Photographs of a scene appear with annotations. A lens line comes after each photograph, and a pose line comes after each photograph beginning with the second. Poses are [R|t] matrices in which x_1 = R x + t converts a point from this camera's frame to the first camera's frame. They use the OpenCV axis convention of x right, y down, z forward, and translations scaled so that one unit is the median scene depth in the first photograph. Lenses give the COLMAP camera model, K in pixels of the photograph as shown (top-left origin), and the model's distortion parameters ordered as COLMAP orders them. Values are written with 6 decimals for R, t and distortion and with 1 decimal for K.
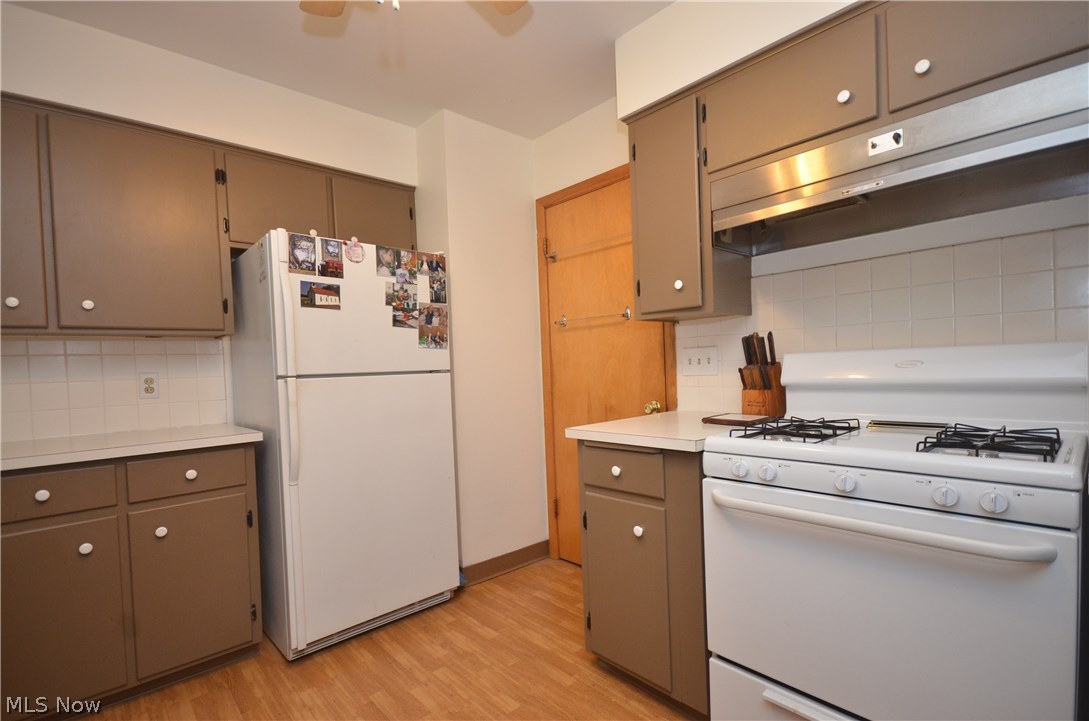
lens RADIAL K [[502.5, 0, 544.5], [0, 502.5, 360.5], [0, 0, 1]] dist [0.003820, 0.000599]
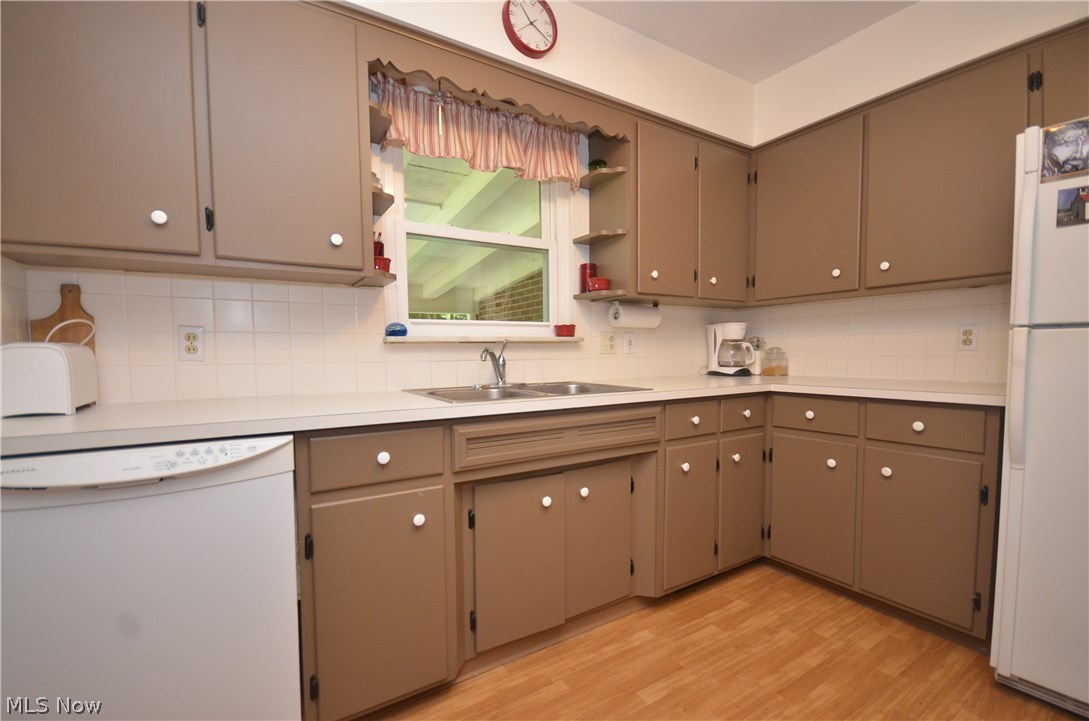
lens RADIAL K [[488.3, 0, 544.5], [0, 488.3, 360.5], [0, 0, 1]] dist [-0.001553, -0.000477]
pose [[-0.164927, 0.057508, -0.984628, 0.335266], [0.030074, 0.998128, 0.053259, 0.022998], [0.985847, -0.020828, -0.166348, 0.413782]]
